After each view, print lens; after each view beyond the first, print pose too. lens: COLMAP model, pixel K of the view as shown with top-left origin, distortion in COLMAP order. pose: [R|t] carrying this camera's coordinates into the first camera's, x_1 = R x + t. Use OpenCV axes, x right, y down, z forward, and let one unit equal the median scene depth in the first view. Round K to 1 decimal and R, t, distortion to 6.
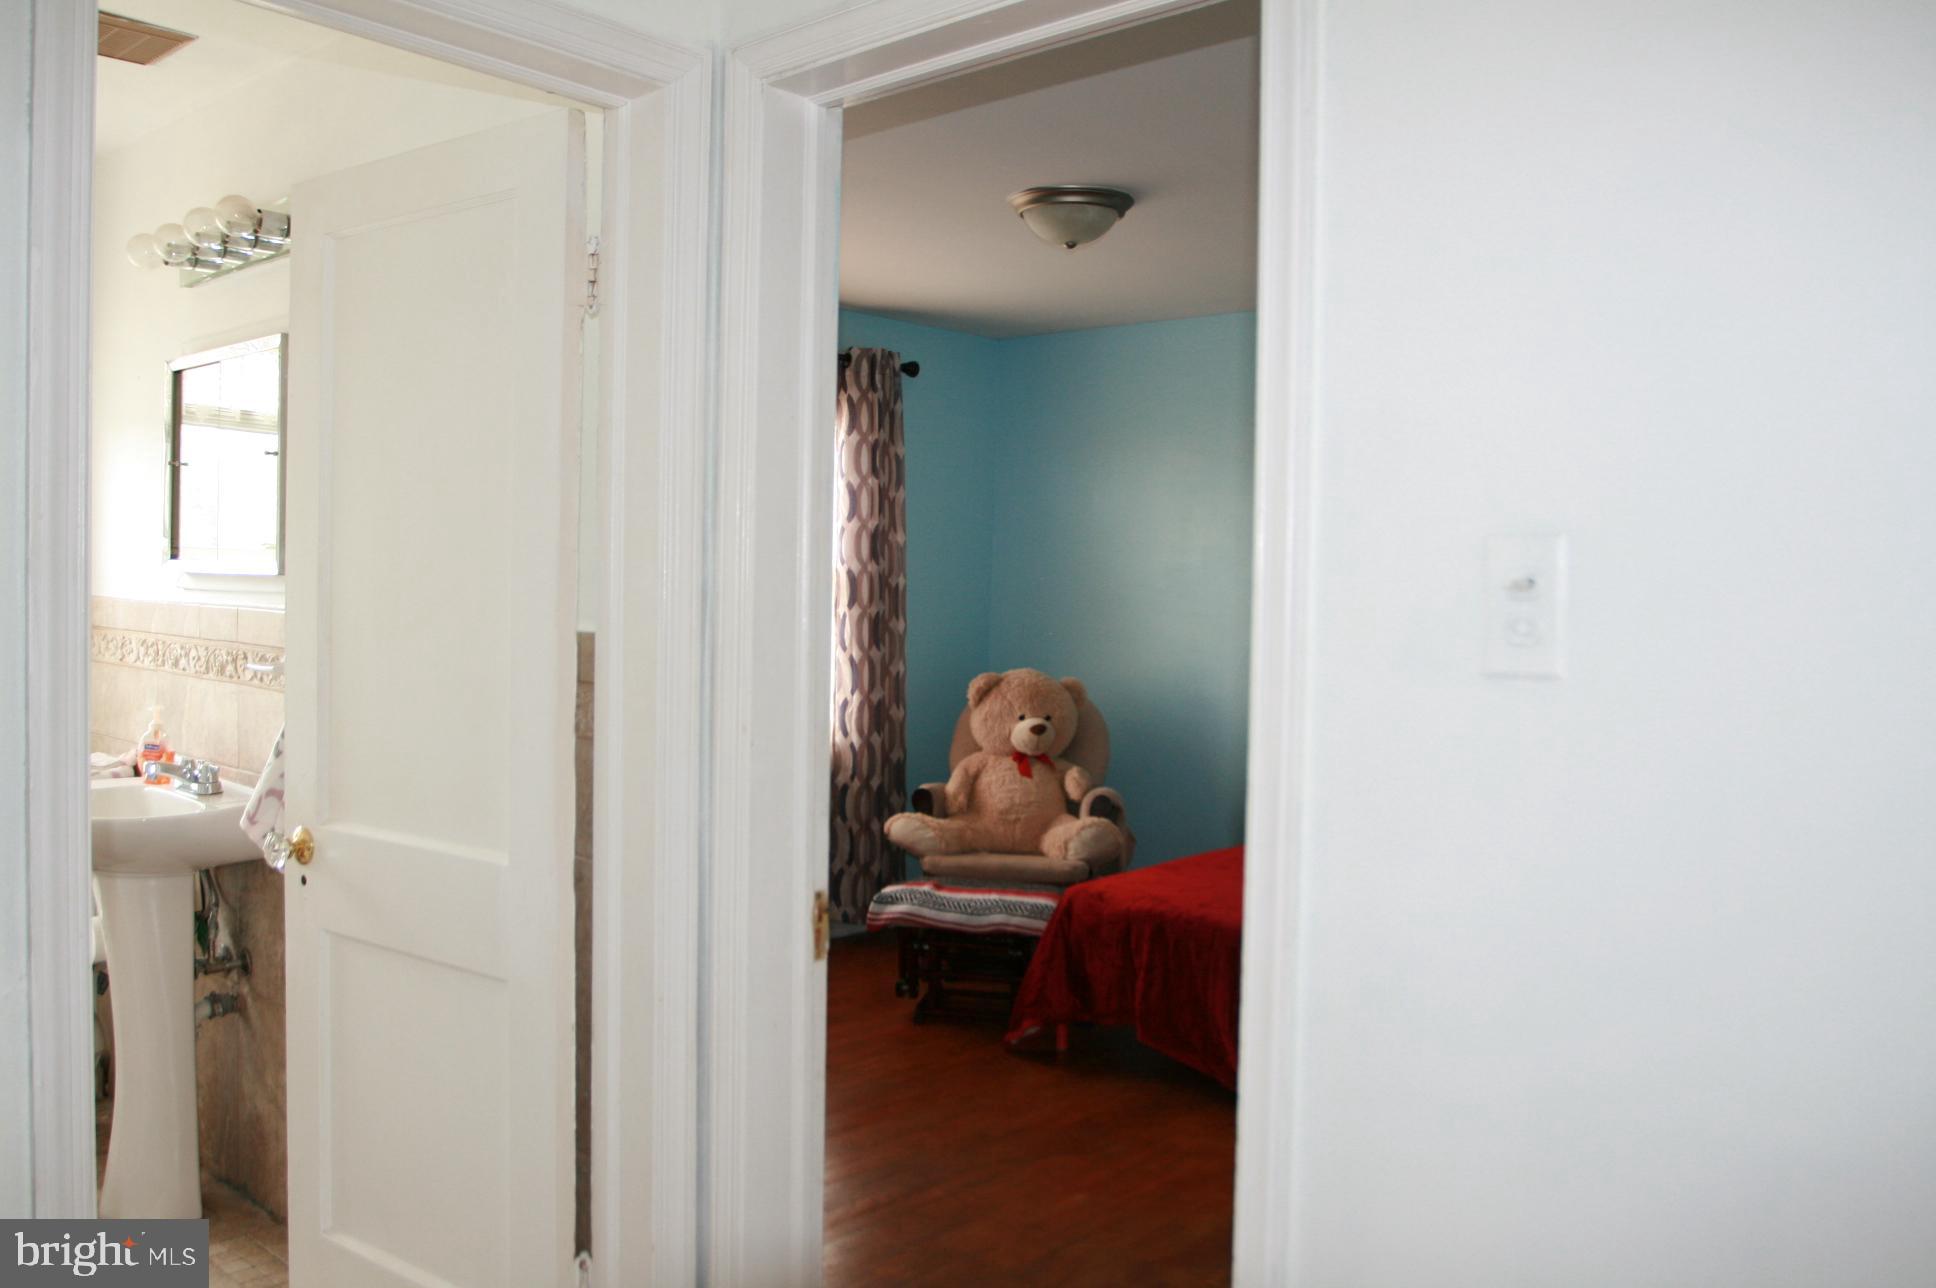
lens RADIAL K [[1497.1, 0, 970.6], [0, 1497.1, 637.5], [0, 0, 1]] dist [-0.094285, 0.048724]
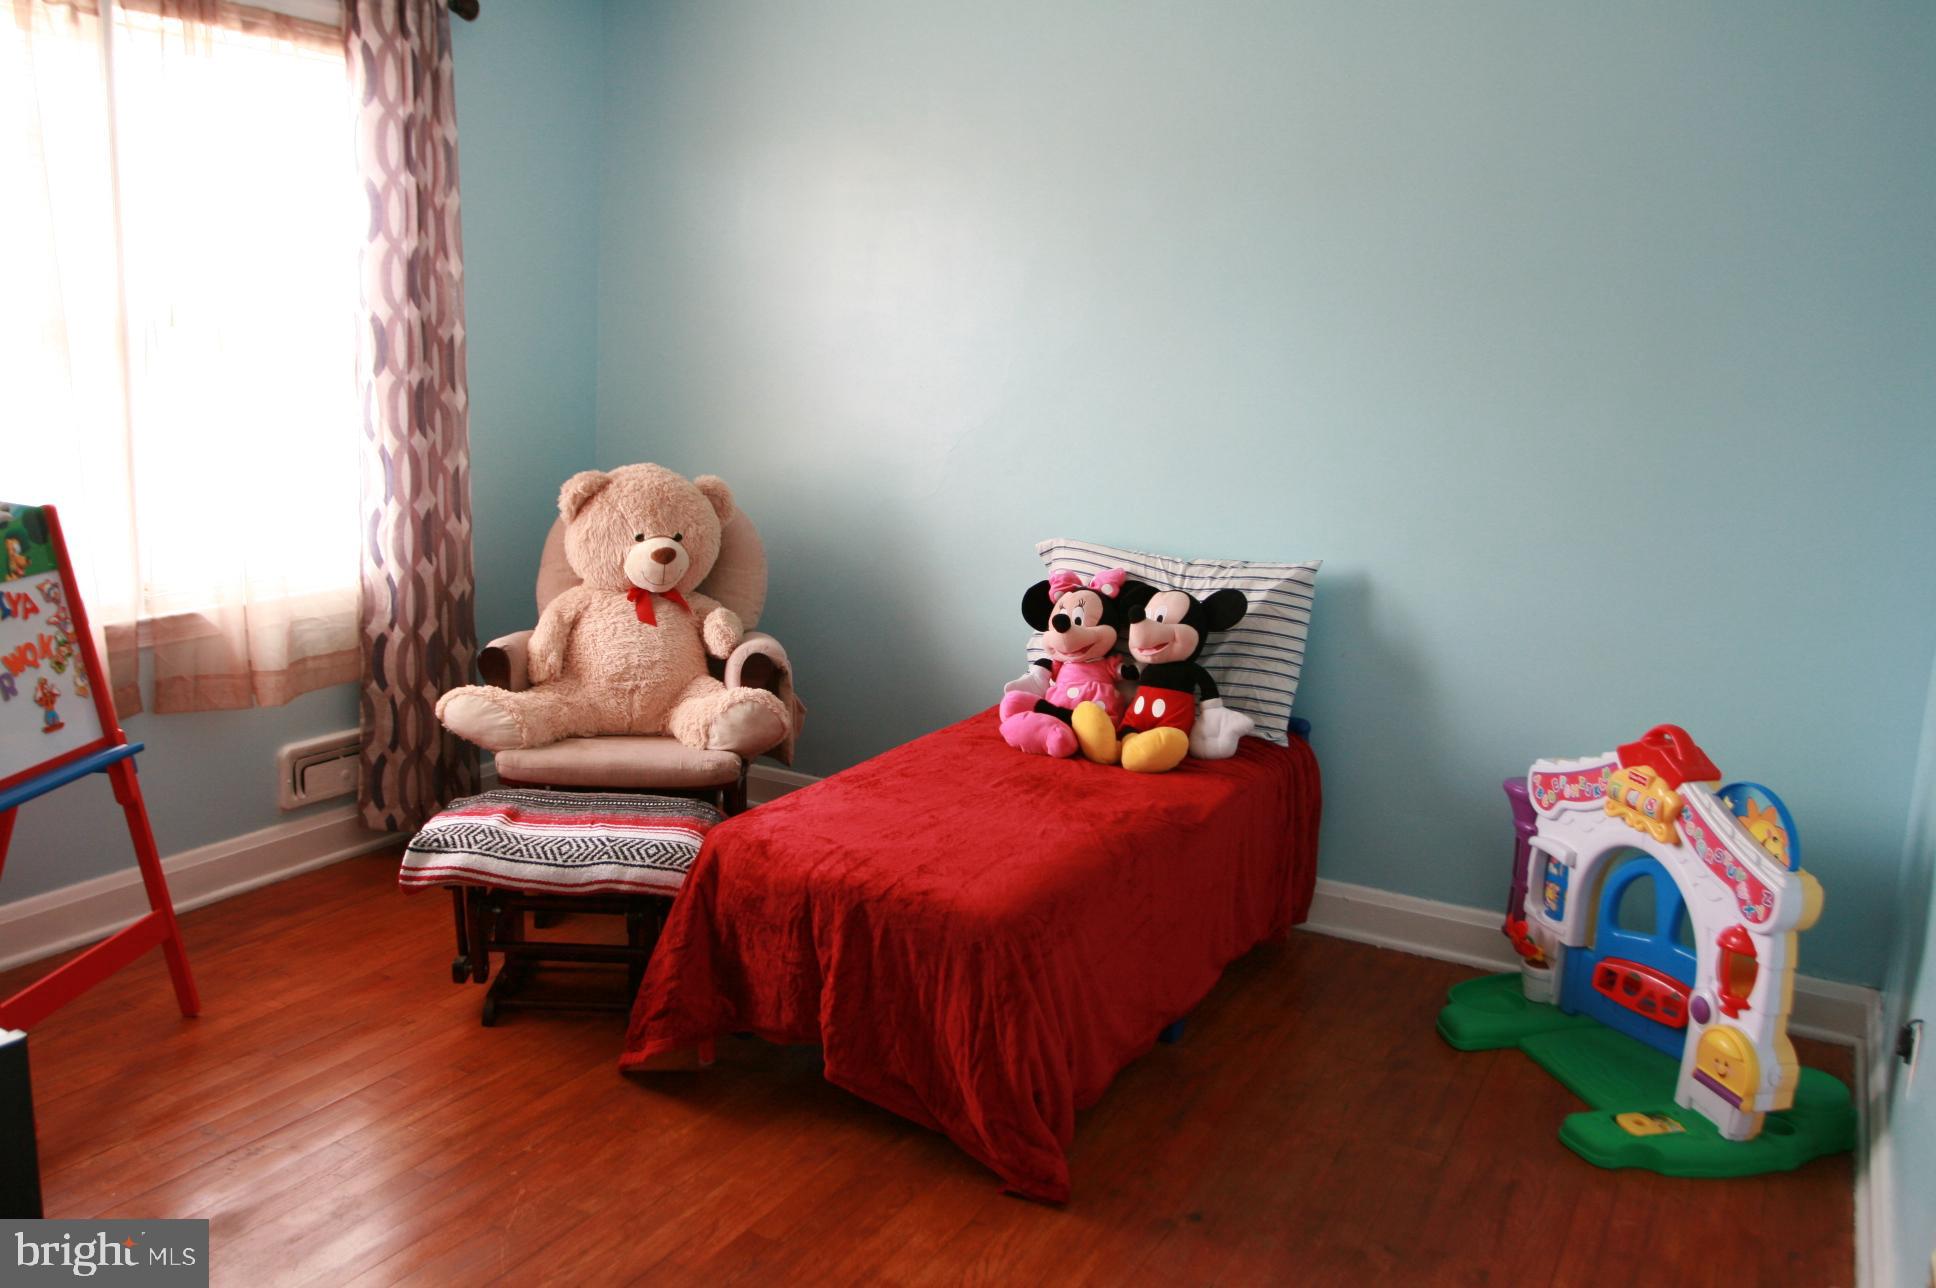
lens RADIAL K [[1497.1, 0, 953.8], [0, 1497.1, 632.6], [0, 0, 1]] dist [-0.094285, 0.048724]
pose [[0.974188, -0.023809, 0.224478, 0.019717], [-0.016249, 0.984447, 0.174931, -0.025825], [-0.225152, -0.174063, 0.958649, 0.300035]]
